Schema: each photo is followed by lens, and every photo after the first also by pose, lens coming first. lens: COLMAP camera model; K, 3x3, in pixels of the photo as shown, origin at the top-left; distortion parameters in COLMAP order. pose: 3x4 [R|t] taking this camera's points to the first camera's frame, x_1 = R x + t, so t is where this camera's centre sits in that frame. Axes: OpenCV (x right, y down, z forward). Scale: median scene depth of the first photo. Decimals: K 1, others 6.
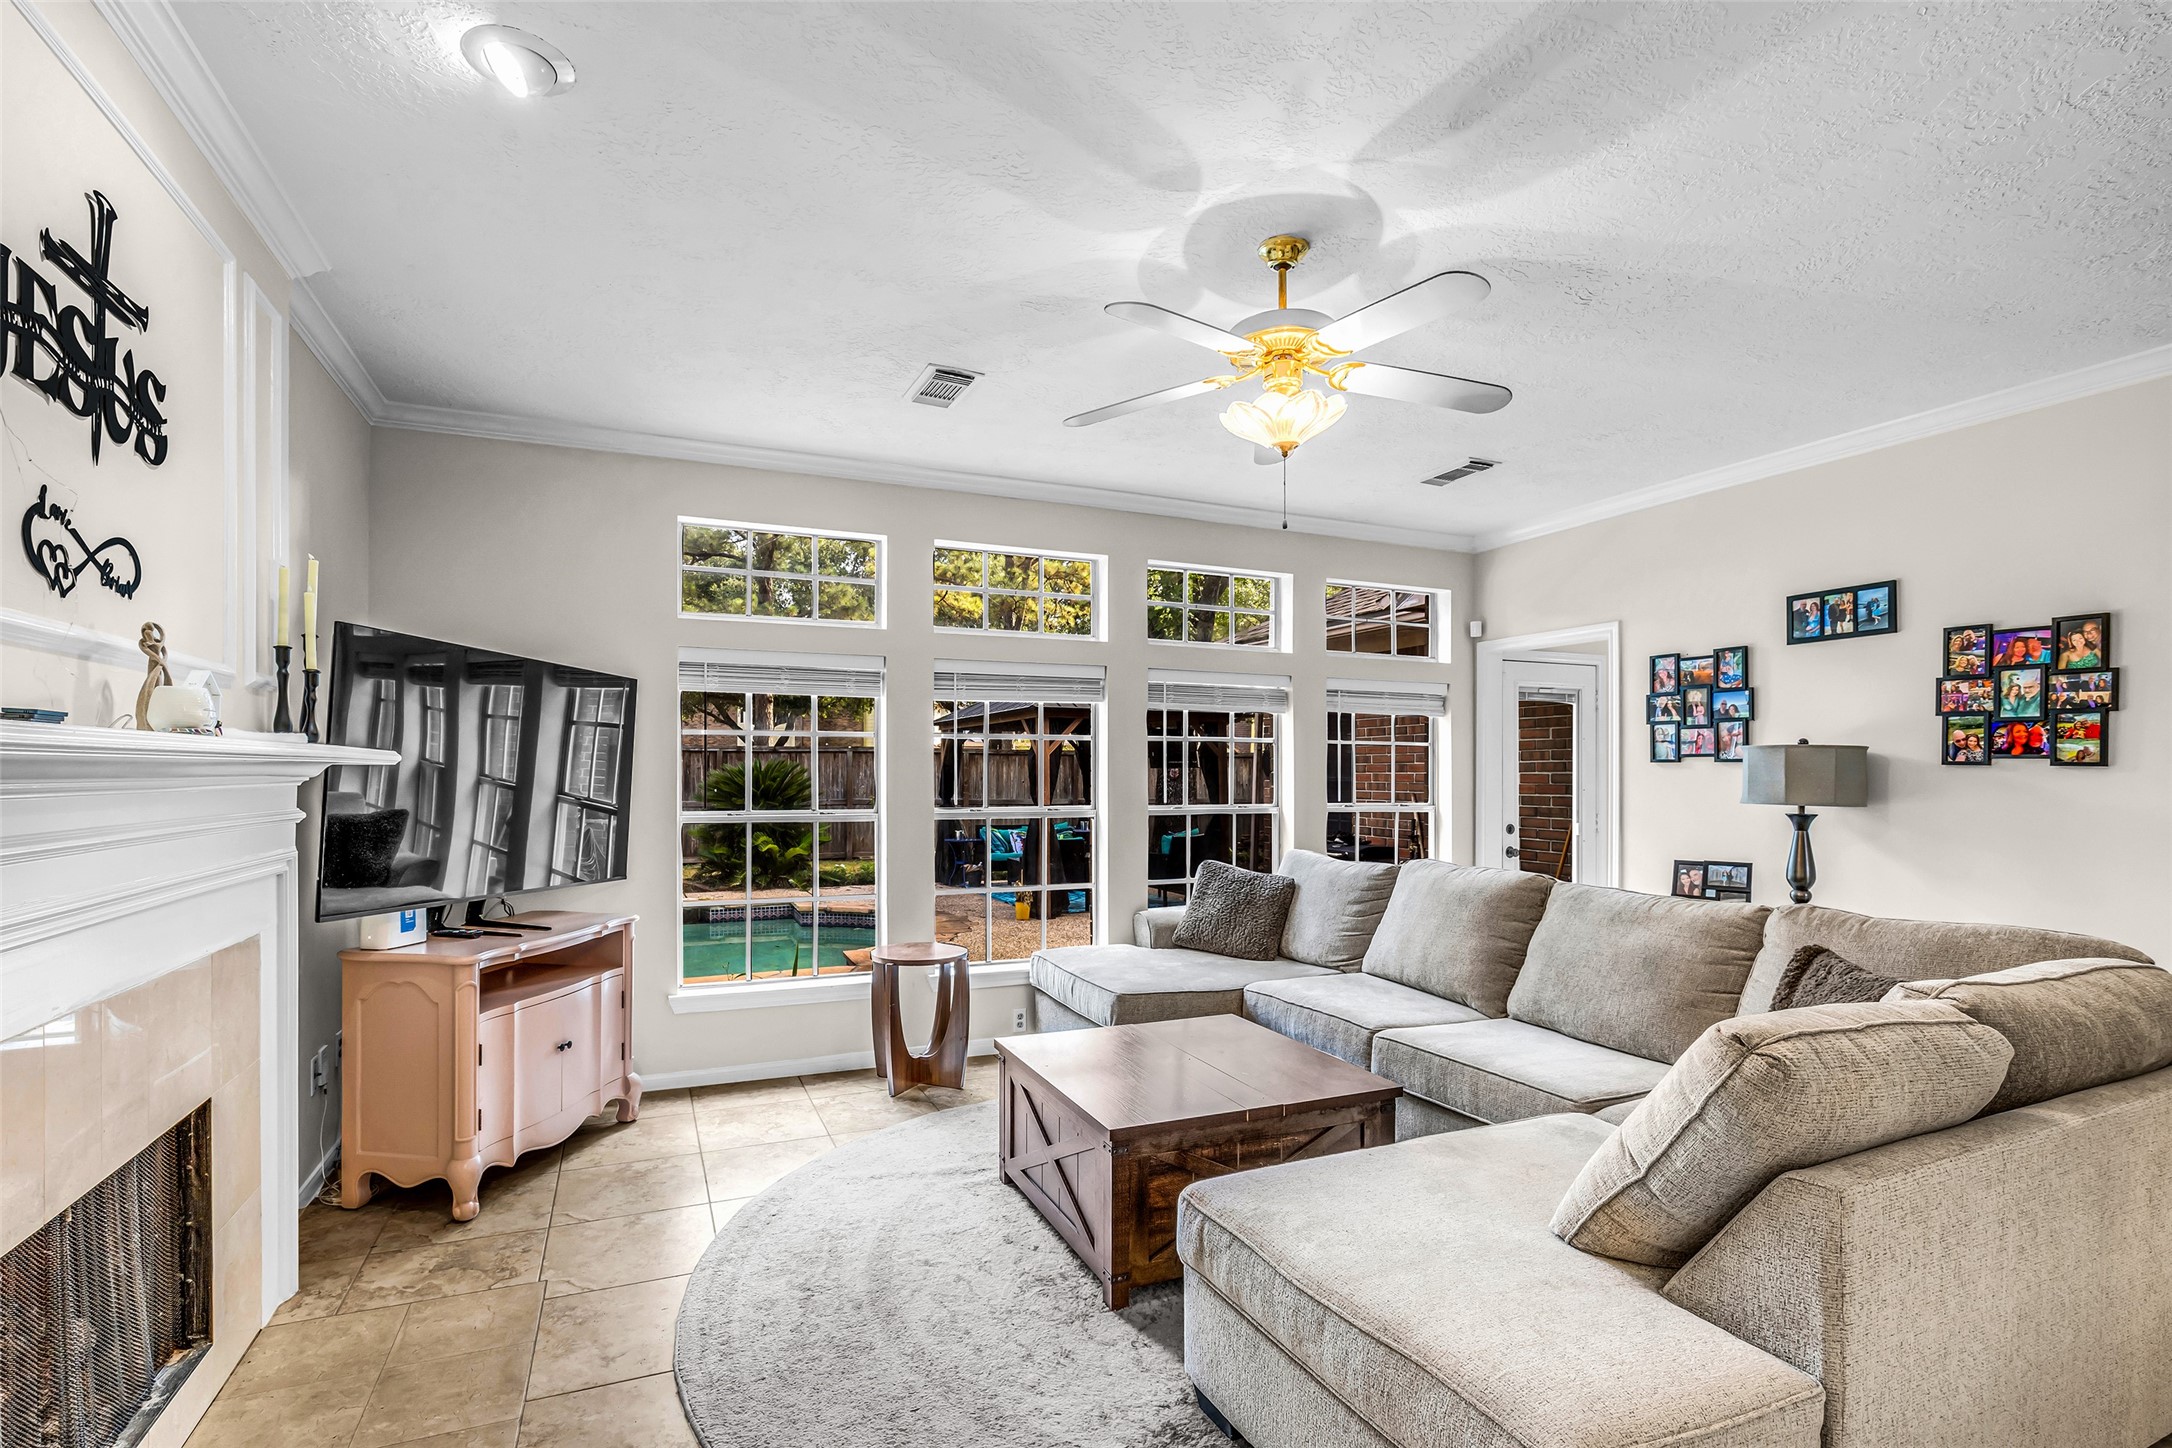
lens RADIAL K [[1006.5, 0, 1067.5], [0, 1006.5, 771.6], [0, 0, 1]] dist [-0.018068, 0.000304]
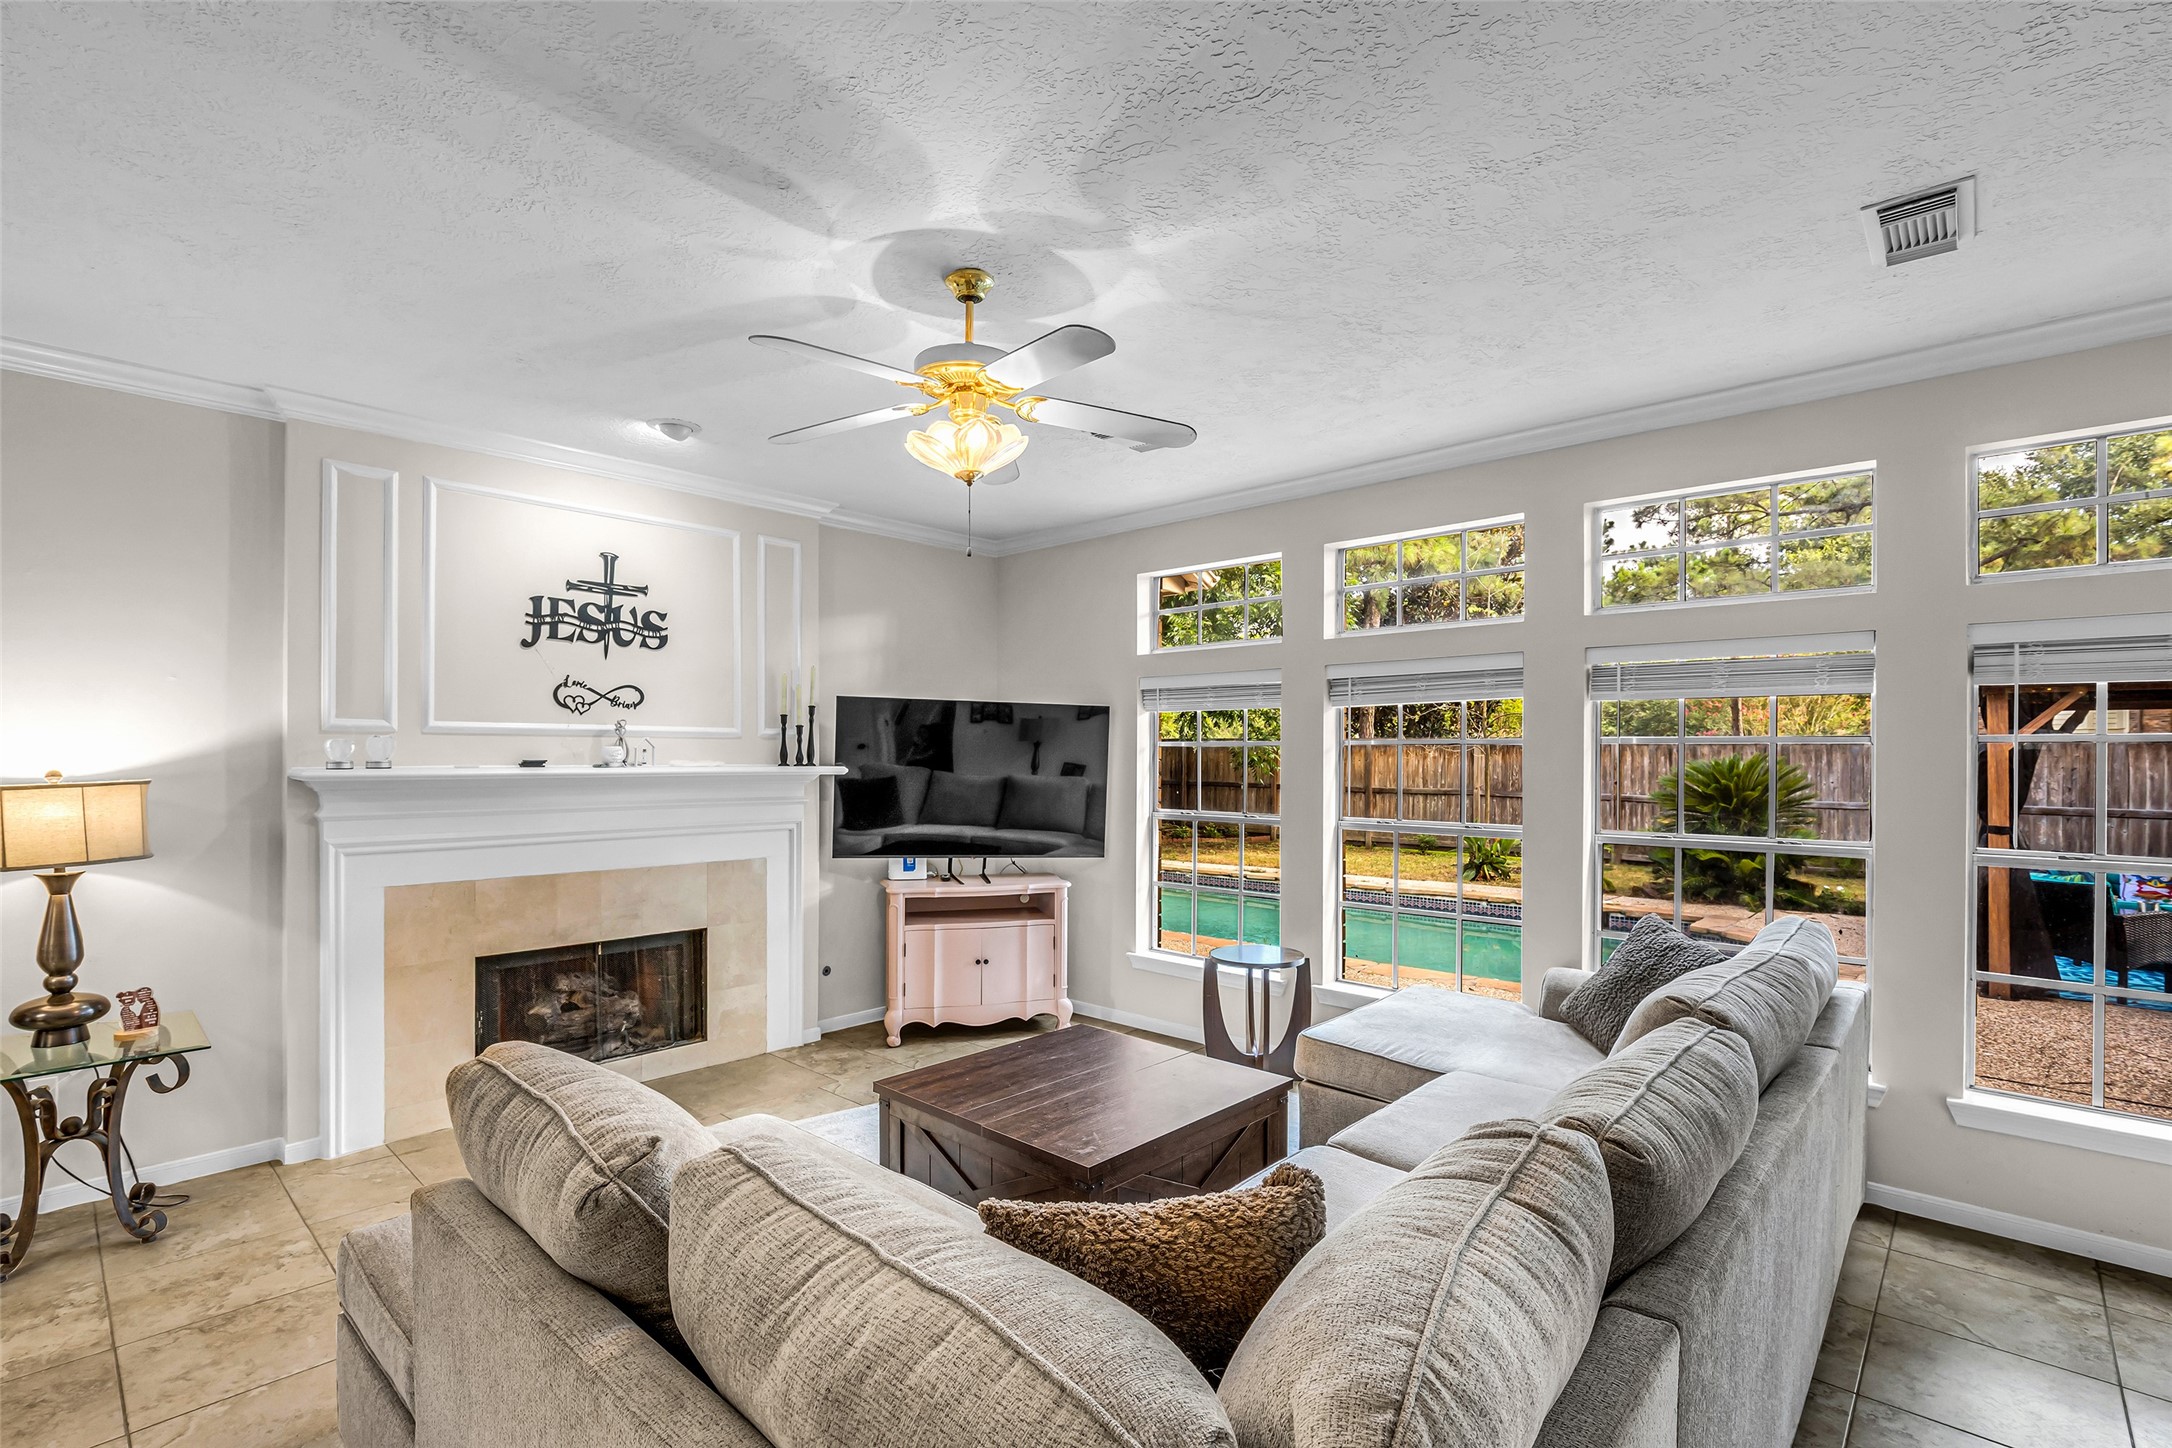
lens RADIAL K [[991.5, 0, 1082.8], [0, 991.5, 757.2], [0, 0, 1]] dist [-0.022950, 0.004829]
pose [[0.406786, 0.000328, -0.913524, 0.753247], [-0.002008, 0.999998, -0.000535, -0.024993], [0.913521, 0.002052, 0.406785, 0.447577]]
